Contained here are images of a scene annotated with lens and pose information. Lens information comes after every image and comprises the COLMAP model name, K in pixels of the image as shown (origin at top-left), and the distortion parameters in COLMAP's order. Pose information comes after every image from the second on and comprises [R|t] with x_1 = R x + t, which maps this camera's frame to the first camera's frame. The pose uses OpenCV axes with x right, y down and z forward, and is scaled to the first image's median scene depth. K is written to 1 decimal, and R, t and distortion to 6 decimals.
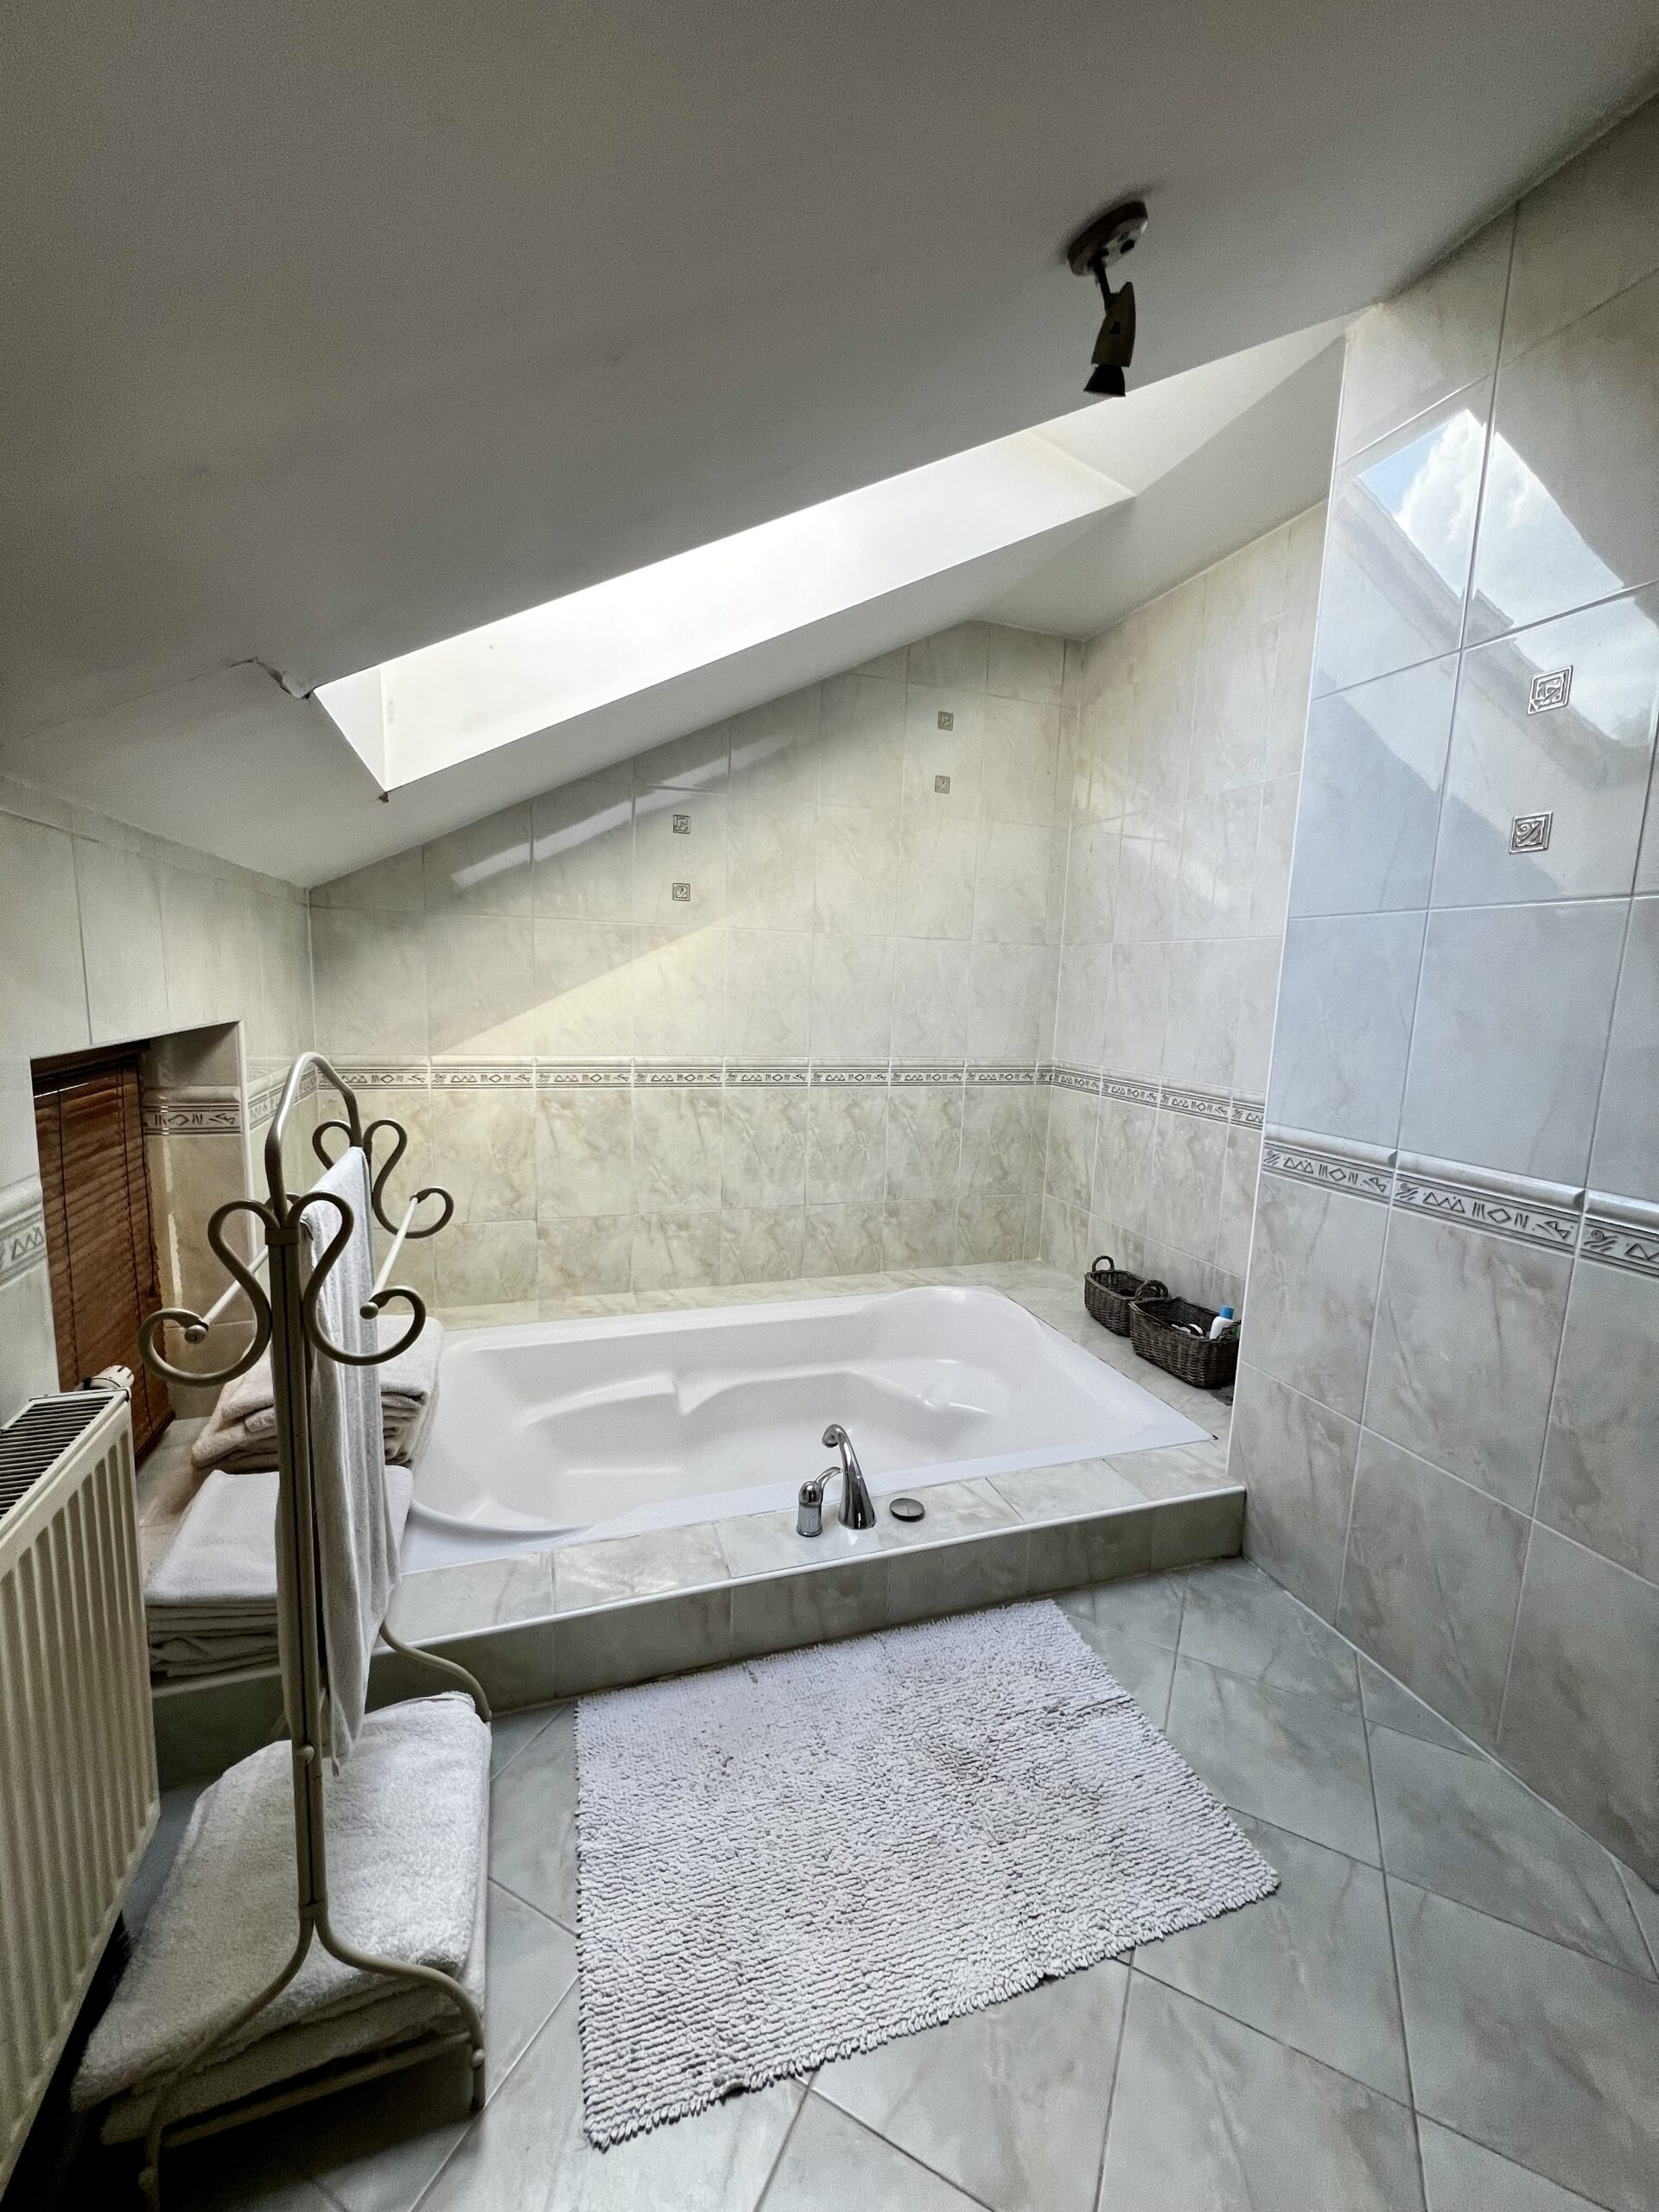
lens RADIAL K [[881.8, 0, 823.6], [0, 881.8, 1105.4], [0, 0, 1]] dist [-0.000068, -0.000512]
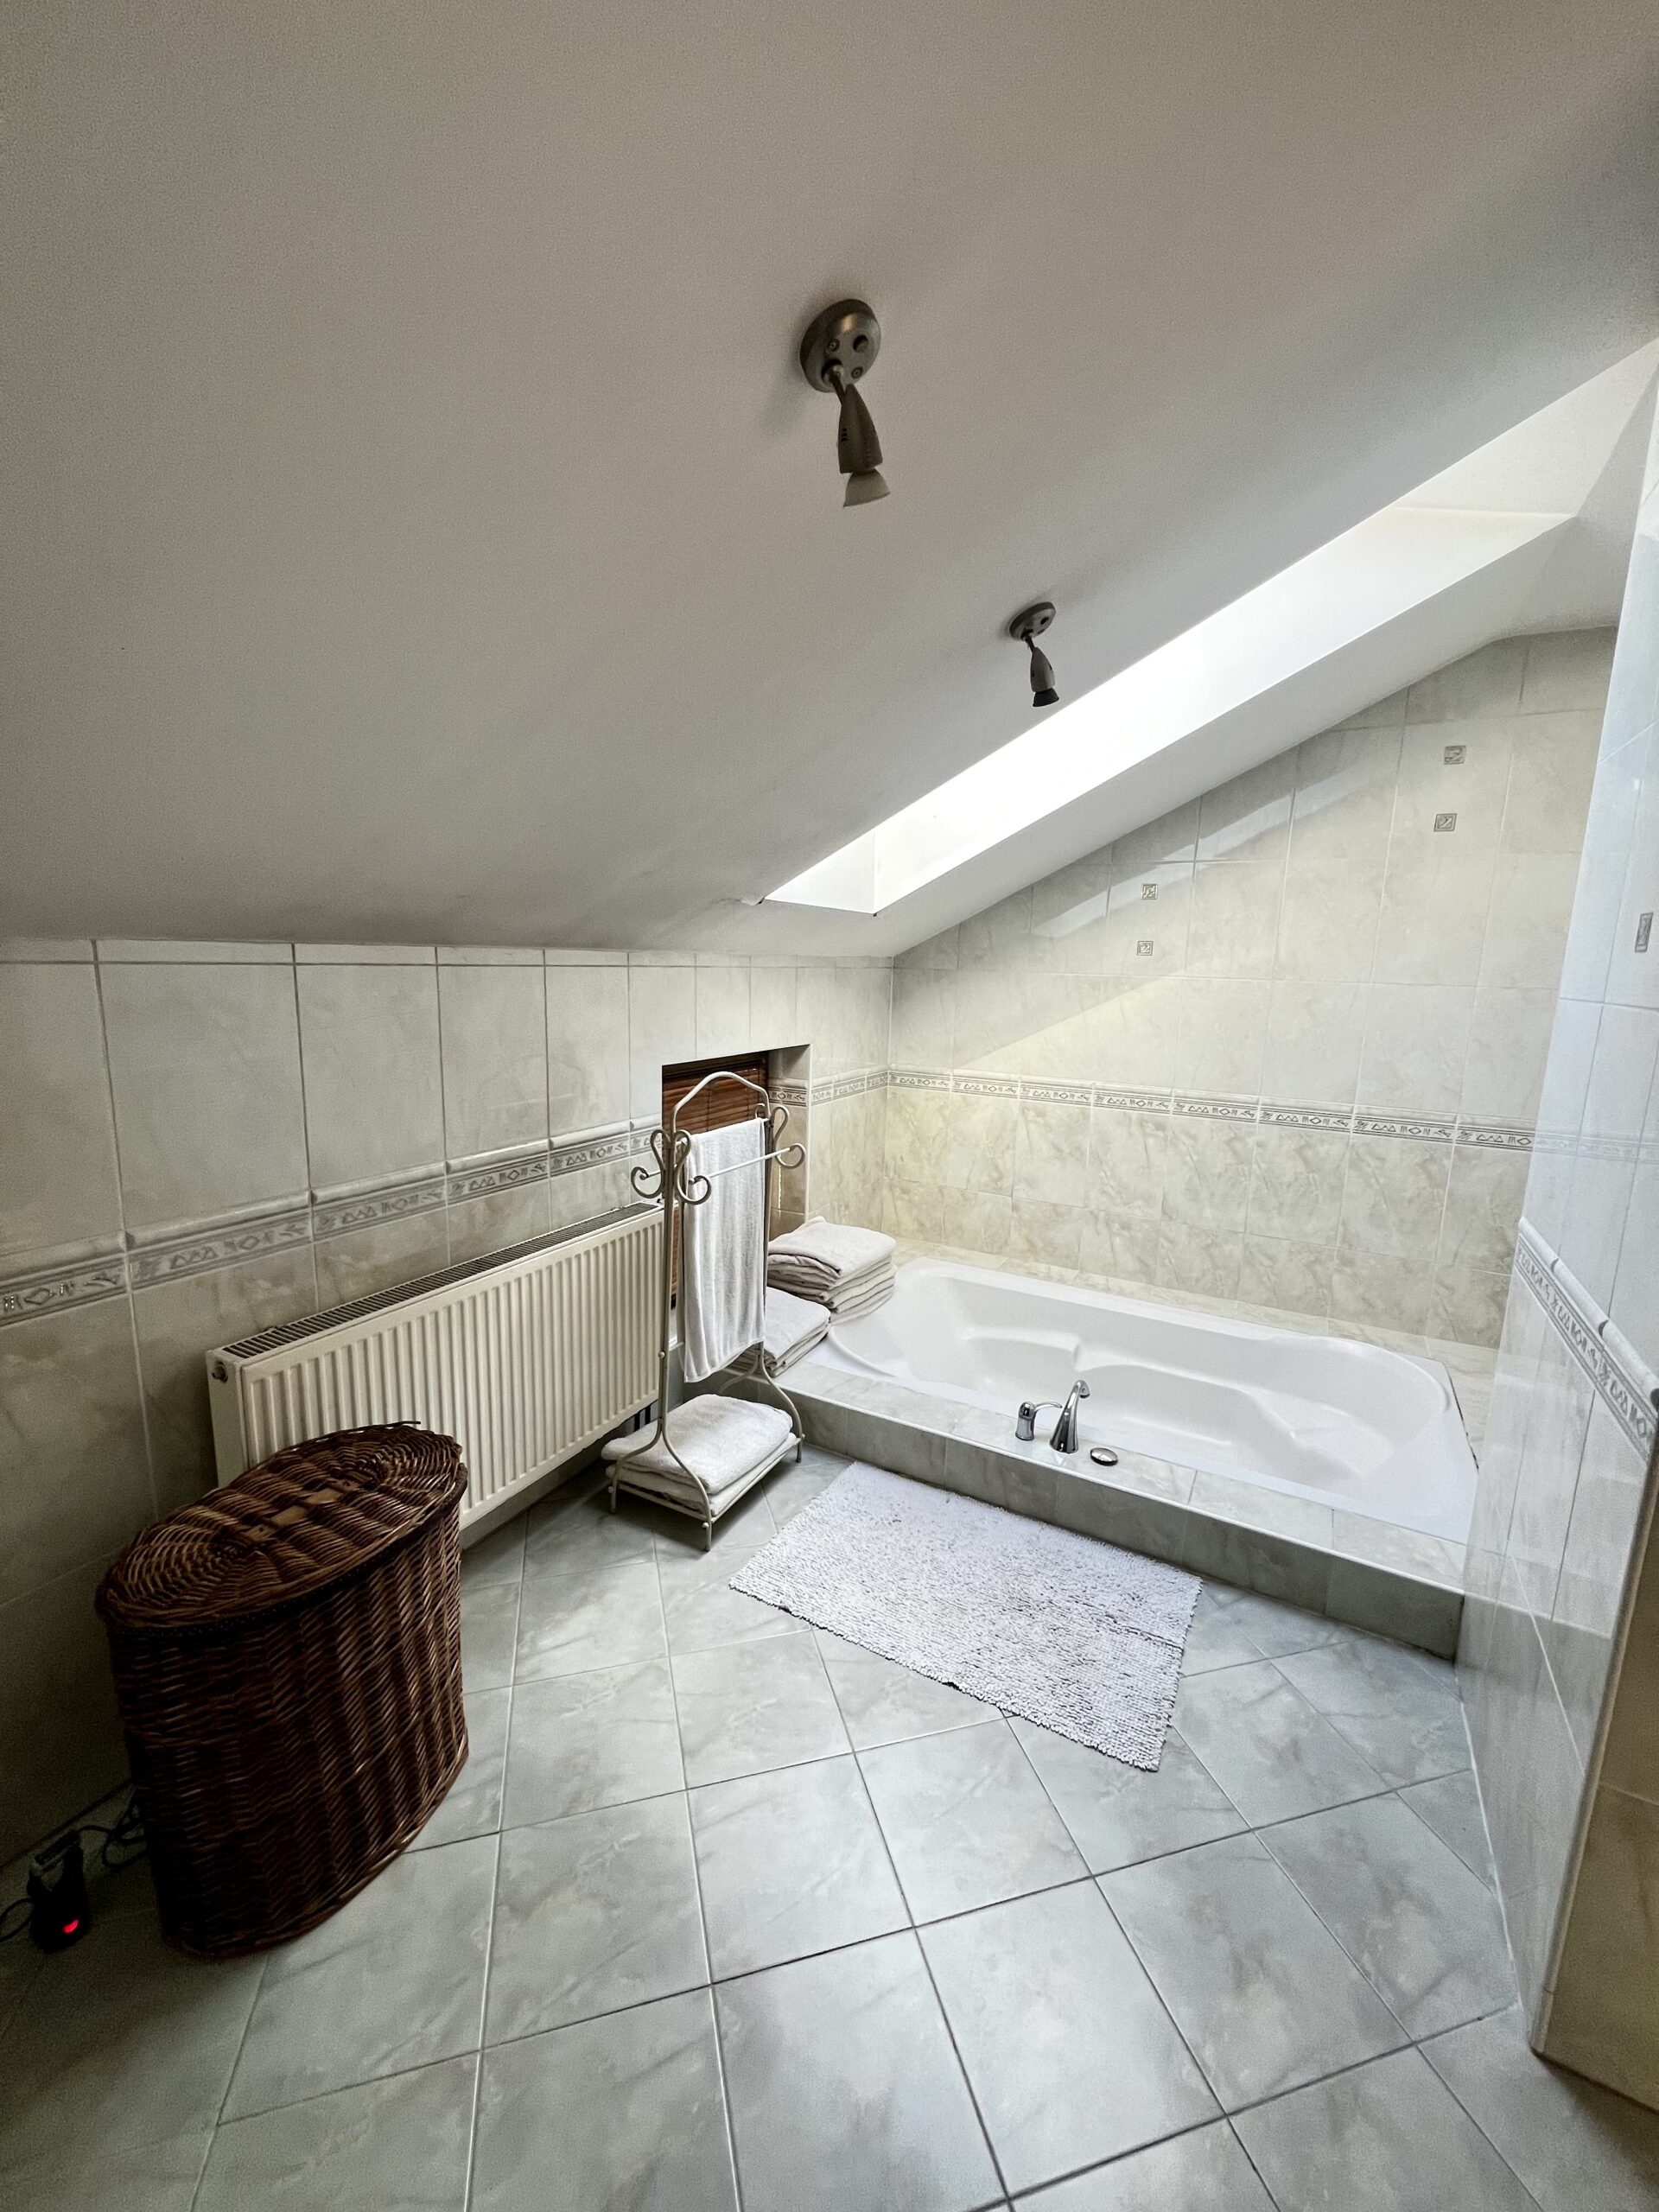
lens RADIAL K [[881.8, 0, 828.2], [0, 881.8, 1105.1], [0, 0, 1]] dist [-0.000068, -0.000512]
pose [[0.675216, 0.107439, -0.729754, 0.436639], [-0.108285, 0.993055, 0.046011, -0.038645], [0.729629, 0.047954, 0.682160, -0.115168]]
